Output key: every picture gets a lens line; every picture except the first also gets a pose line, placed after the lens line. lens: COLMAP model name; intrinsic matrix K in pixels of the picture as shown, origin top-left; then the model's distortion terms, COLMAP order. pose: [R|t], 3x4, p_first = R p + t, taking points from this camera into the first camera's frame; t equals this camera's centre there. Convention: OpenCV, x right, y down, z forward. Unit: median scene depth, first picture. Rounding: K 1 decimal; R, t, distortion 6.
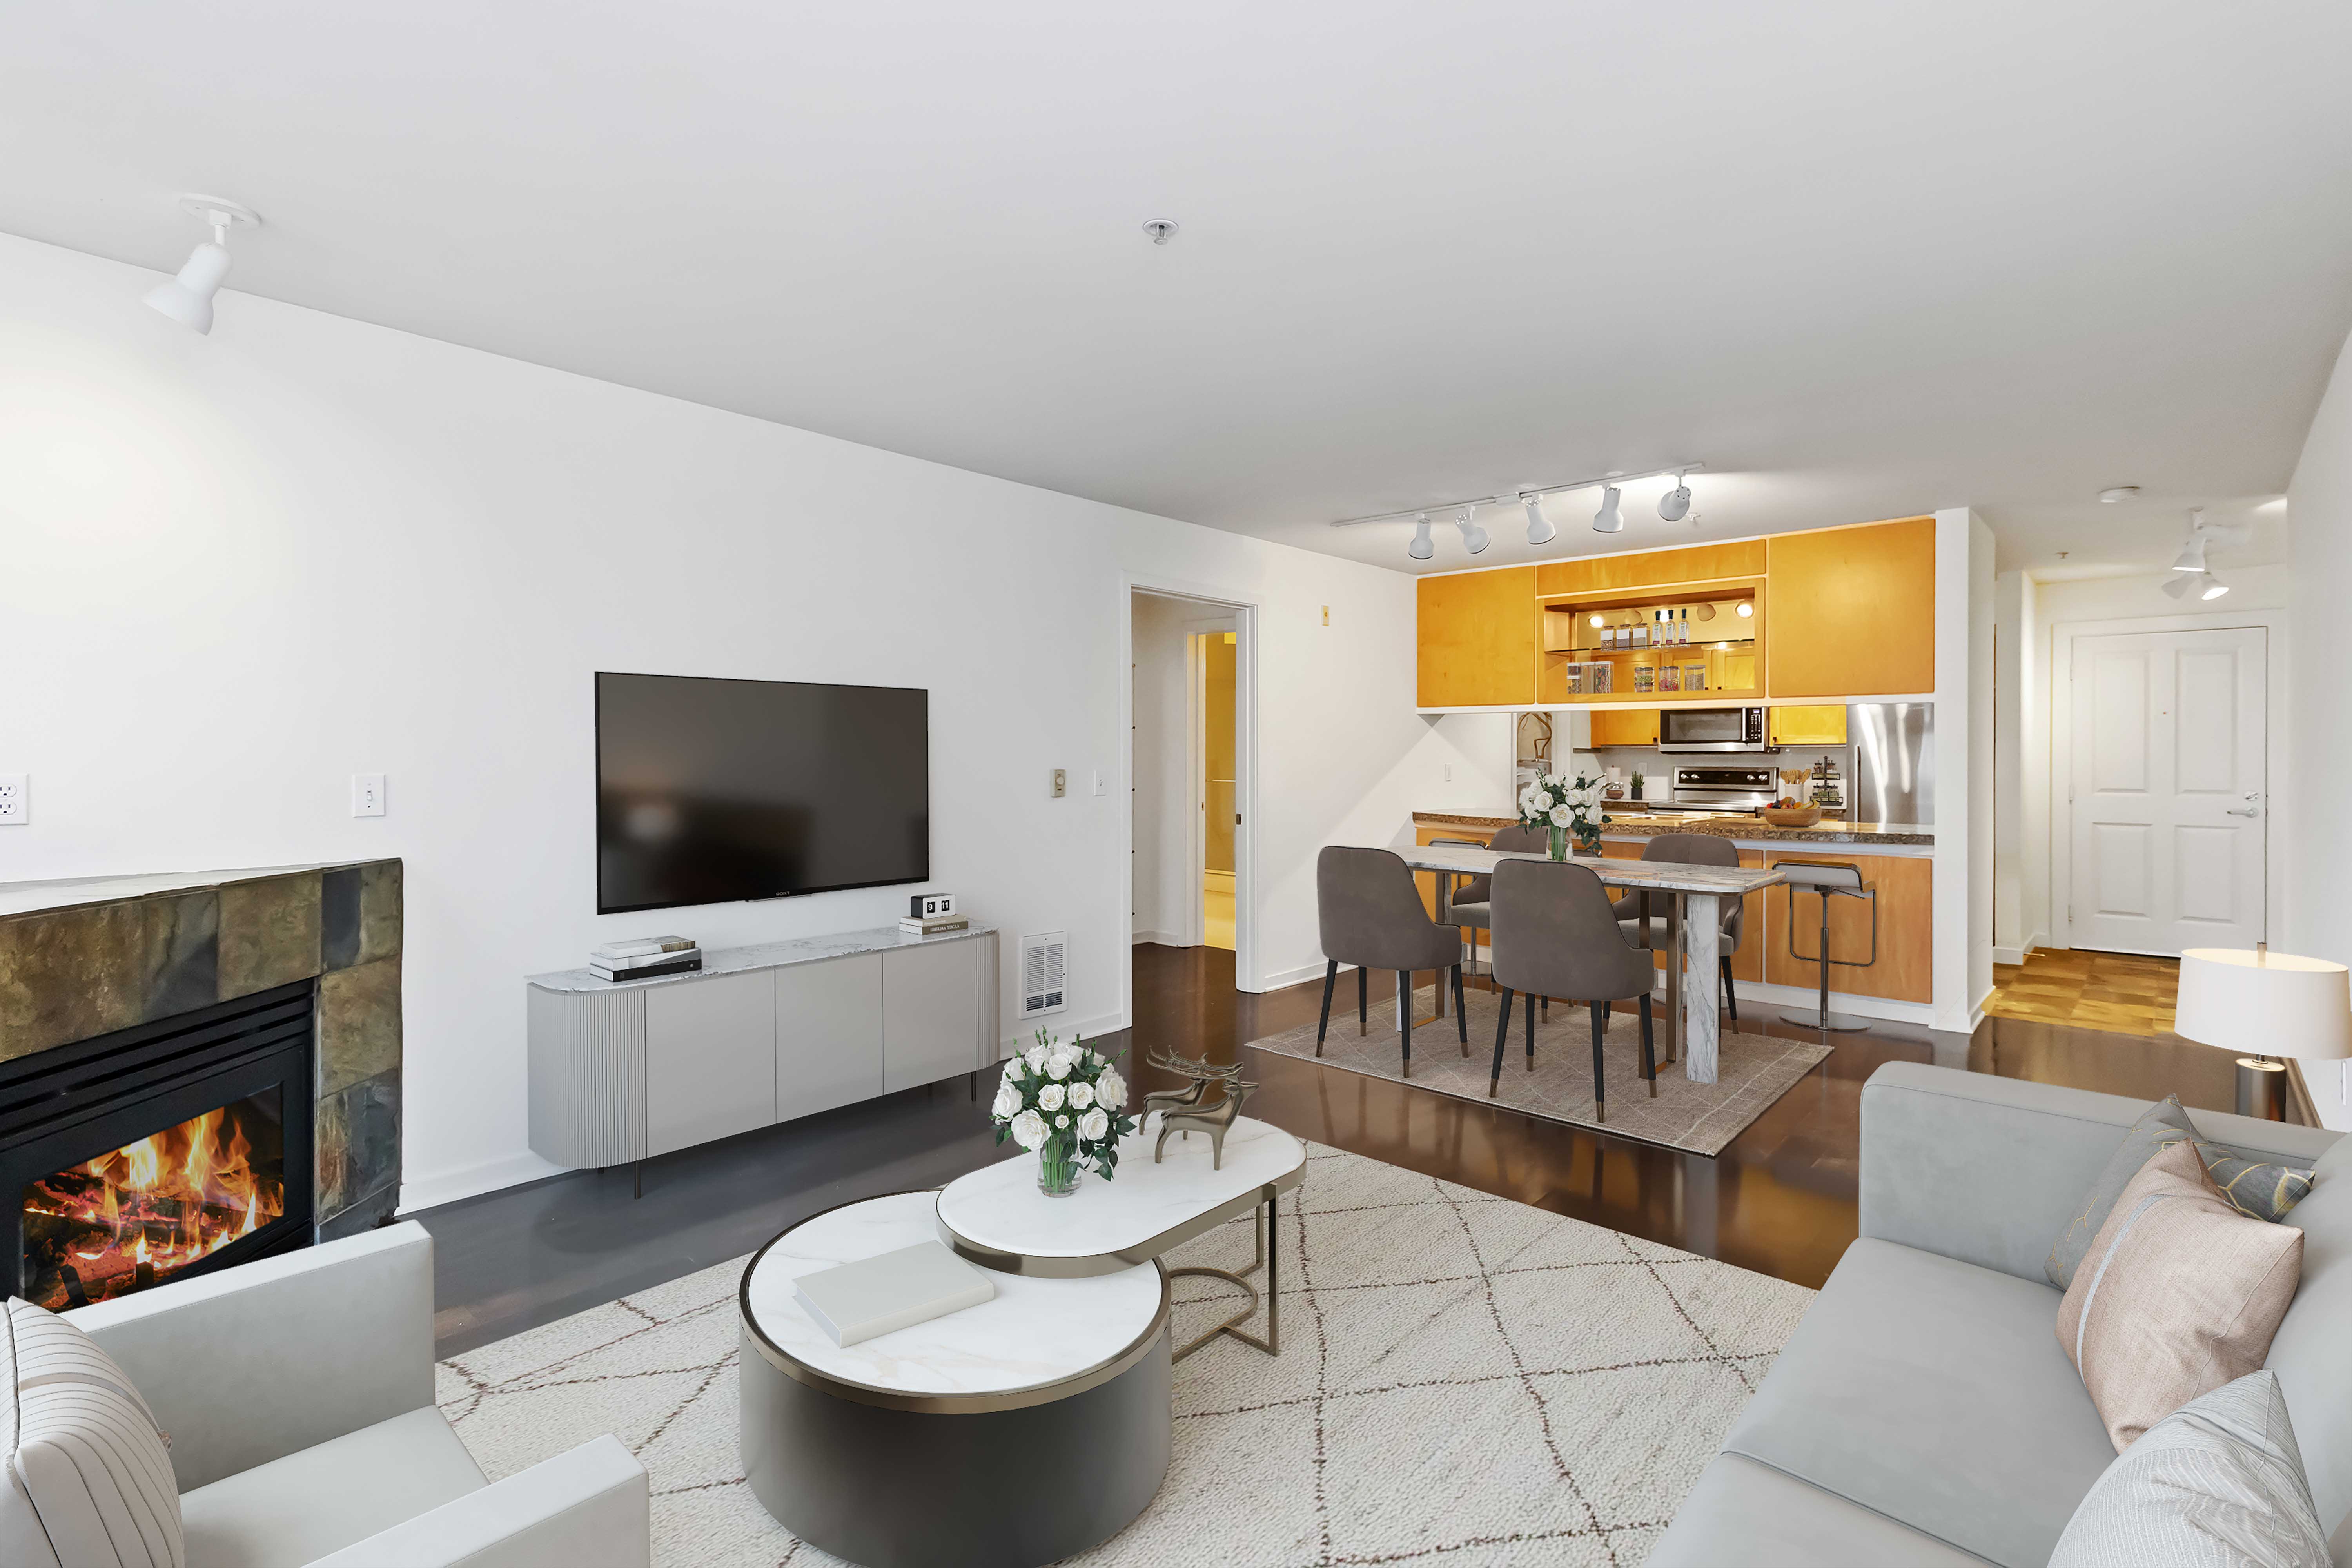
lens RADIAL K [[1103.2, 0, 1216.2], [0, 1103.2, 760.2], [0, 0, 1]] dist [0.000297, -0.000543]
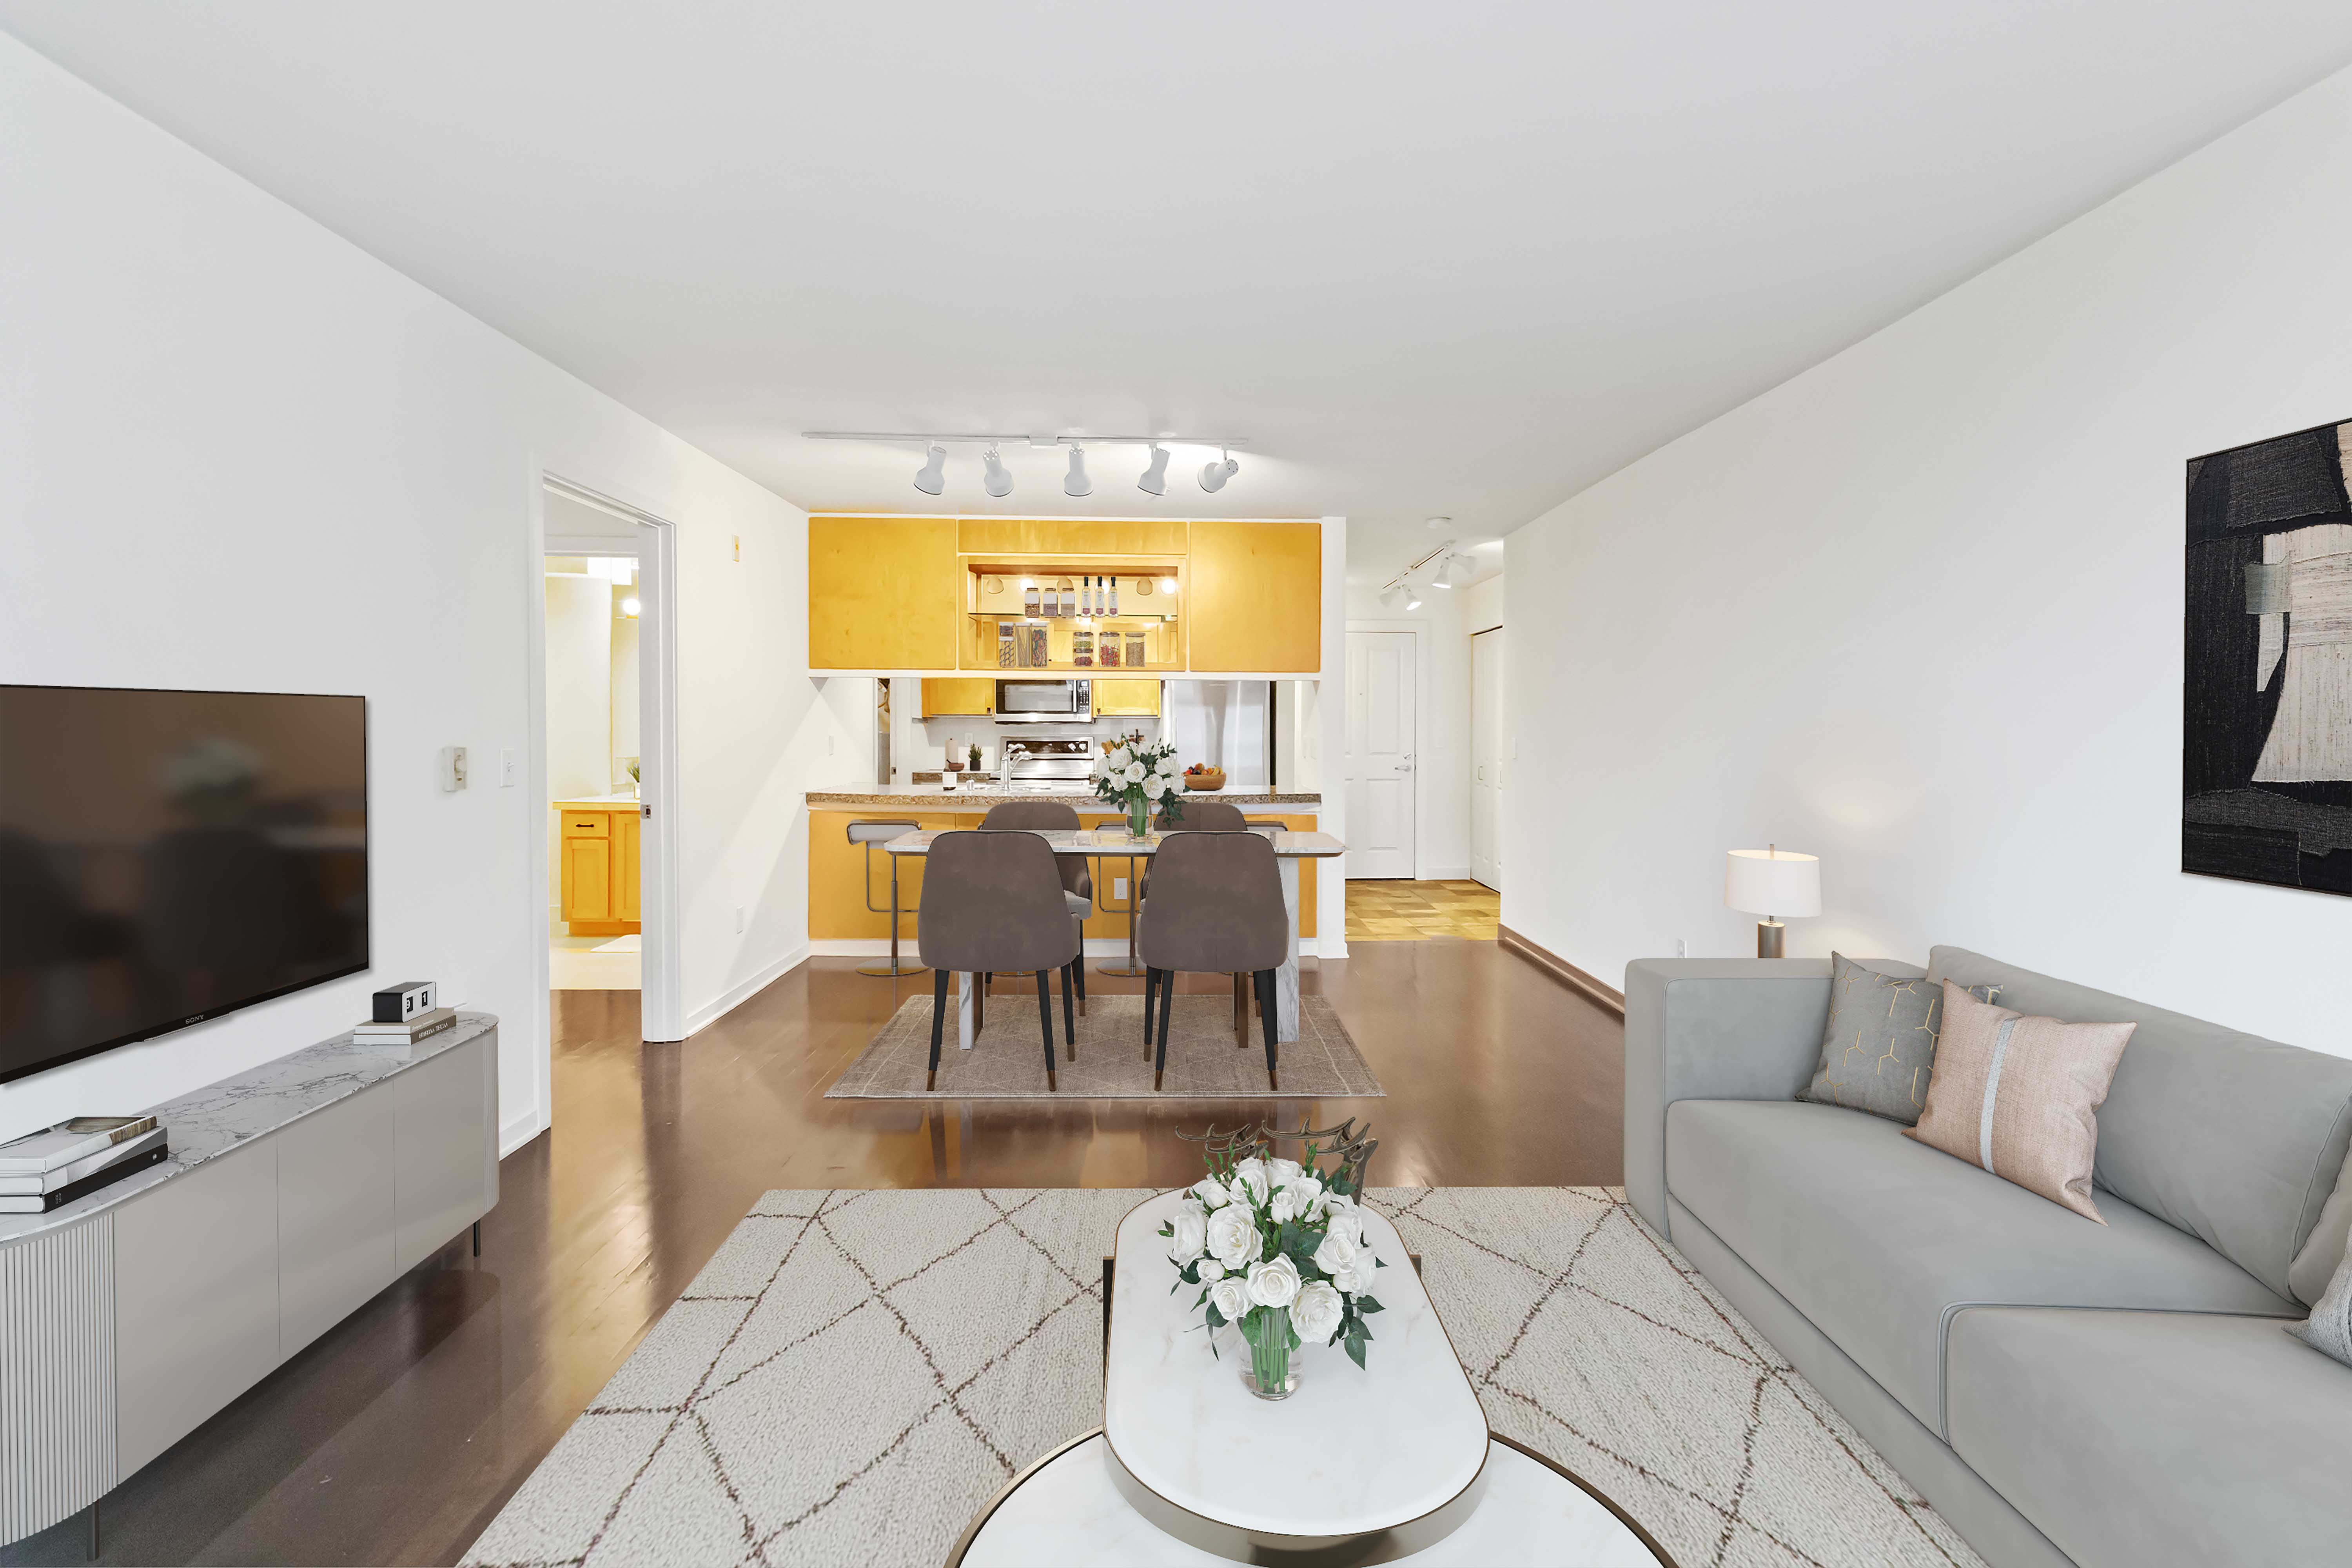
lens RADIAL K [[1103.2, 0, 1205.5], [0, 1103.2, 735.6], [0, 0, 1]] dist [0.000297, -0.000543]
pose [[0.724060, -0.005807, 0.689713, -0.304780], [0.003323, 0.999982, 0.004930, 0.001018], [-0.689729, -0.001278, 0.724066, 0.284897]]
